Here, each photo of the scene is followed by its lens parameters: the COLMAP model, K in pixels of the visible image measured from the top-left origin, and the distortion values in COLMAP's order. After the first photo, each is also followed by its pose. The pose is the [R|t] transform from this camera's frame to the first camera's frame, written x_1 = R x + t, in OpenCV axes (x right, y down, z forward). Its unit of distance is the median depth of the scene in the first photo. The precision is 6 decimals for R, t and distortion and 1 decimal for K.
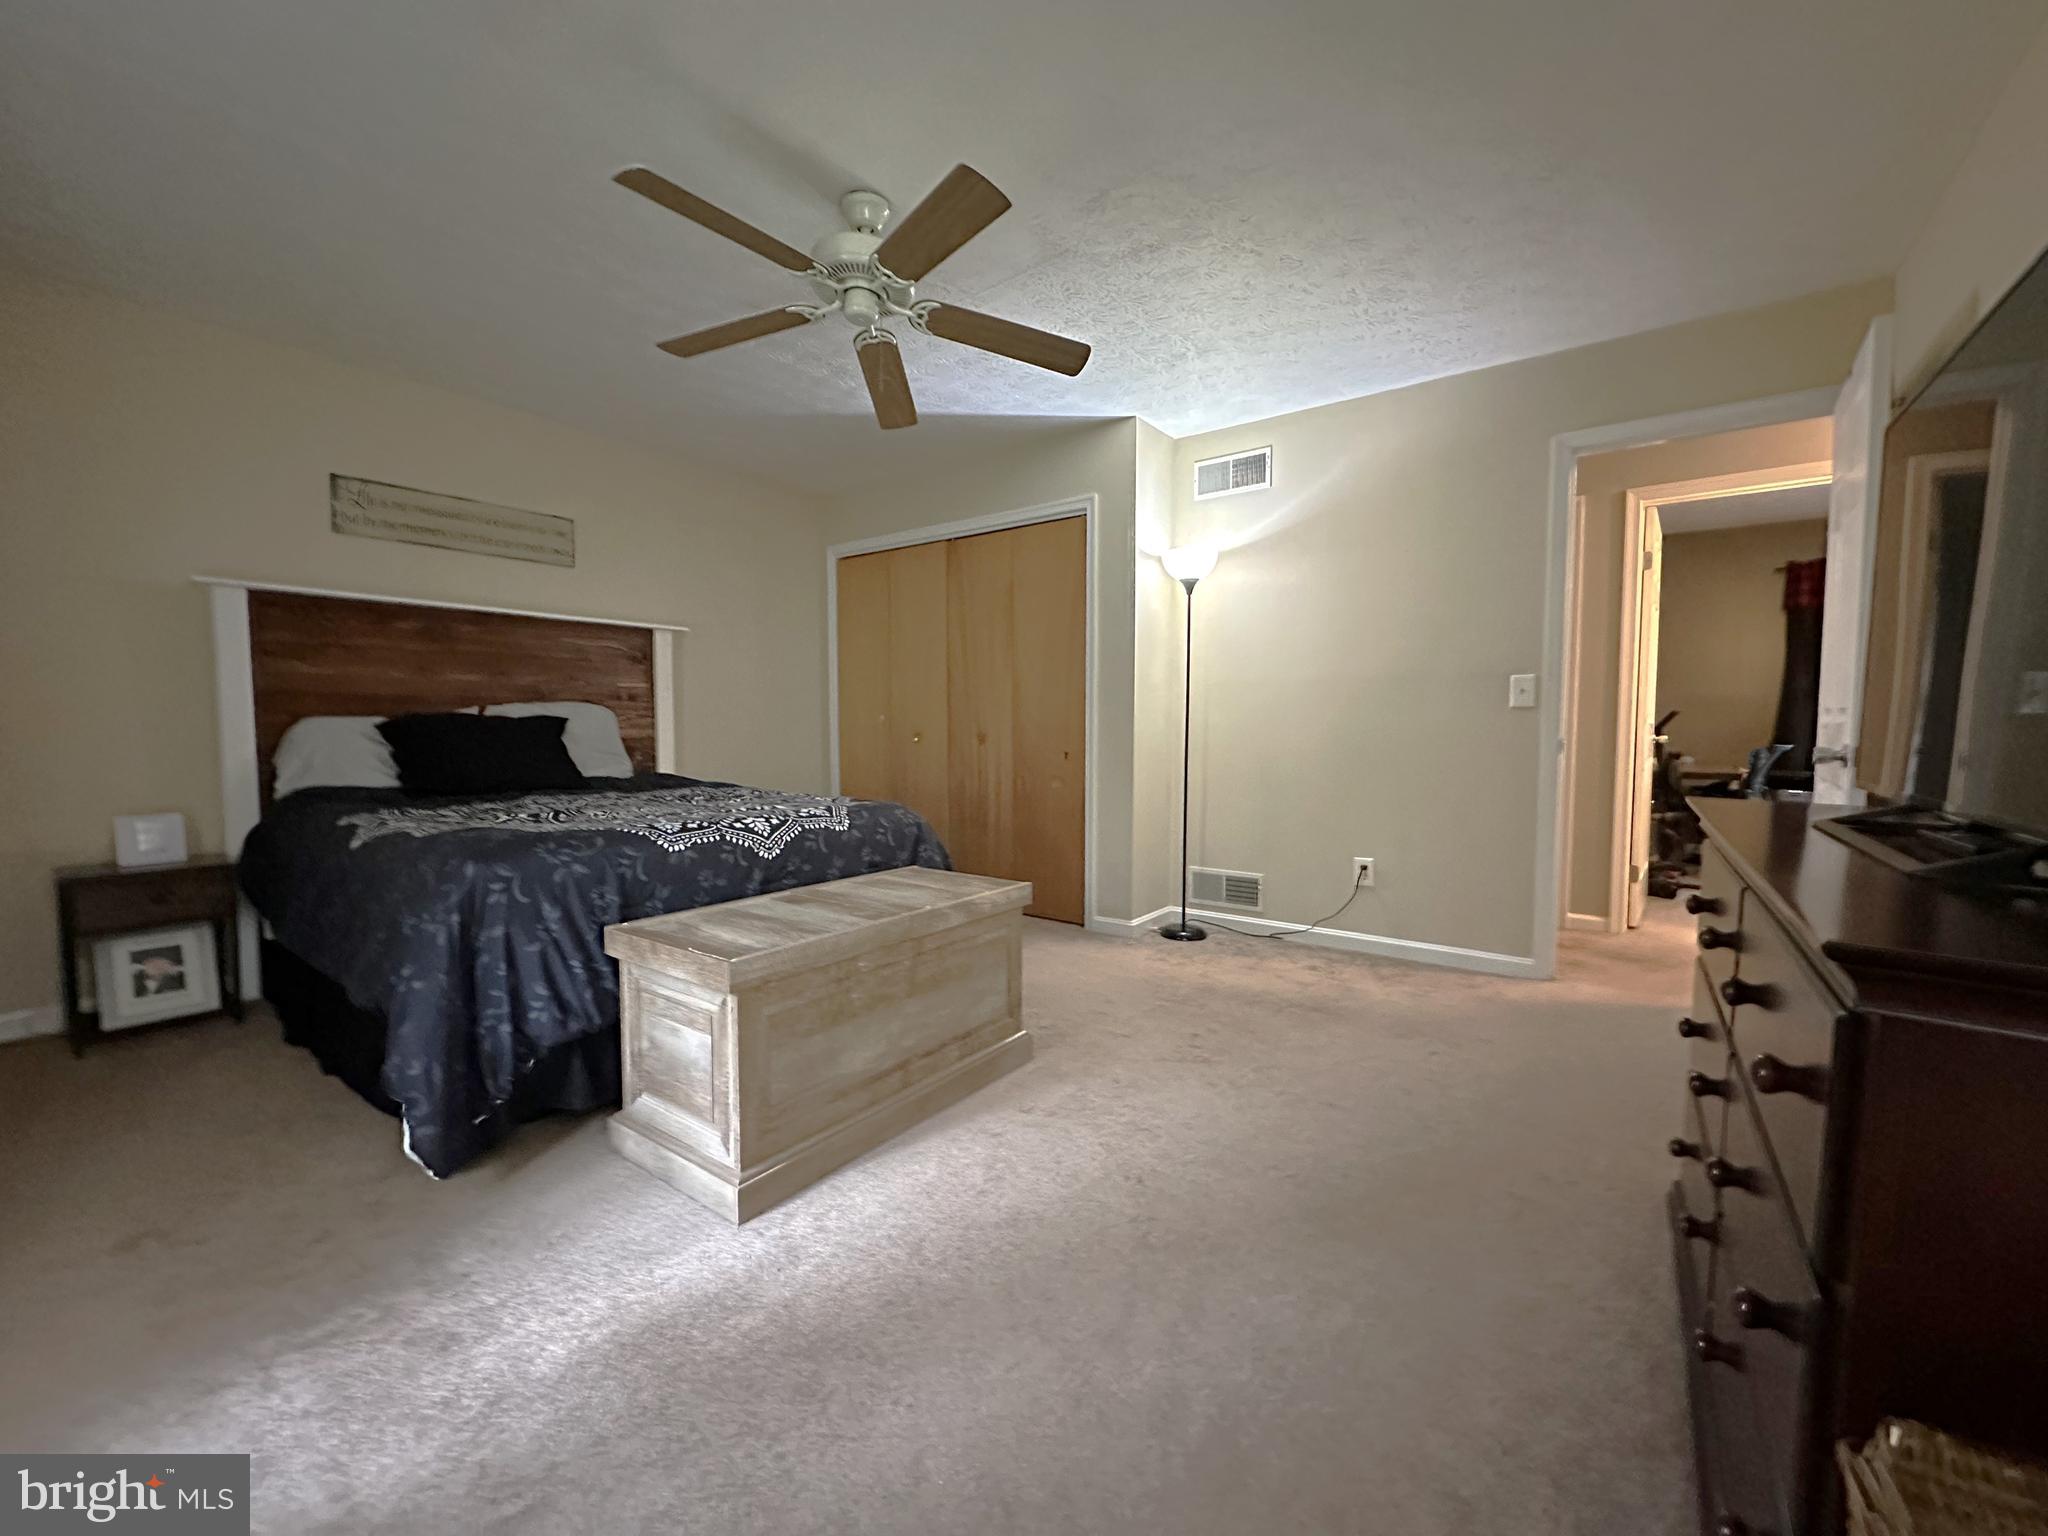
lens RADIAL K [[832.1, 0, 1024.0], [0, 832.1, 768.0], [0, 0, 1]] dist [0.000273, -0.000029]
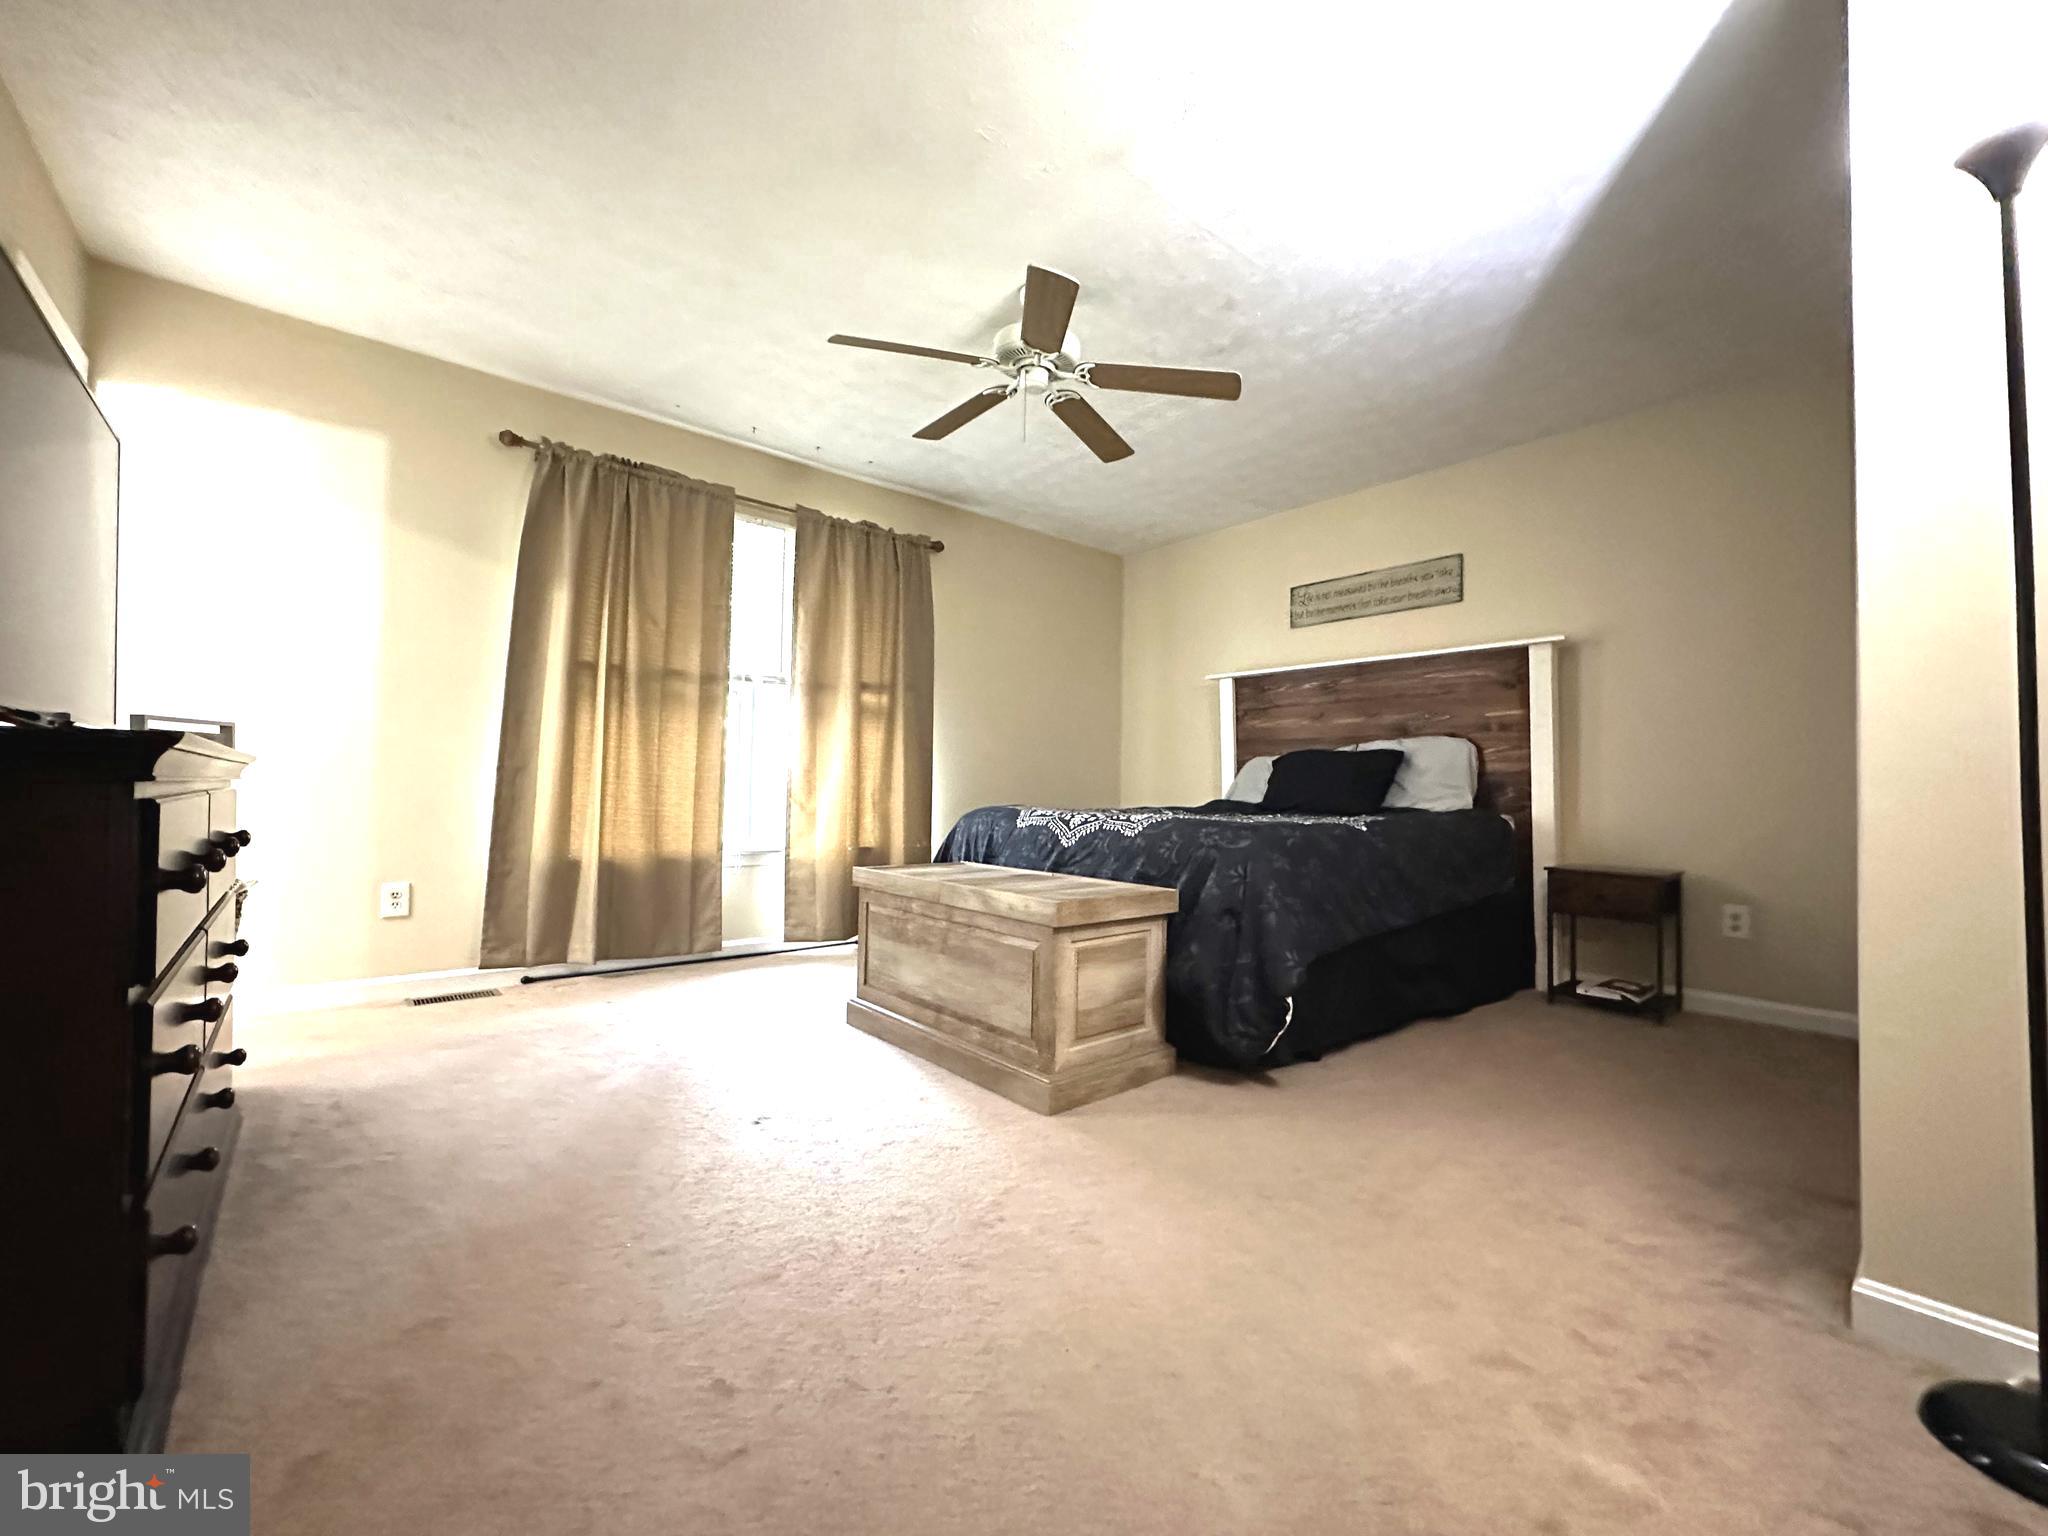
lens RADIAL K [[832.1, 0, 1024.0], [0, 832.1, 768.0], [0, 0, 1]] dist [0.000273, -0.000029]
pose [[-0.245552, -0.036075, -0.968712, 0.628195], [-0.073242, 0.997141, -0.018568, 0.016196], [0.966612, 0.066391, -0.247492, 0.880095]]
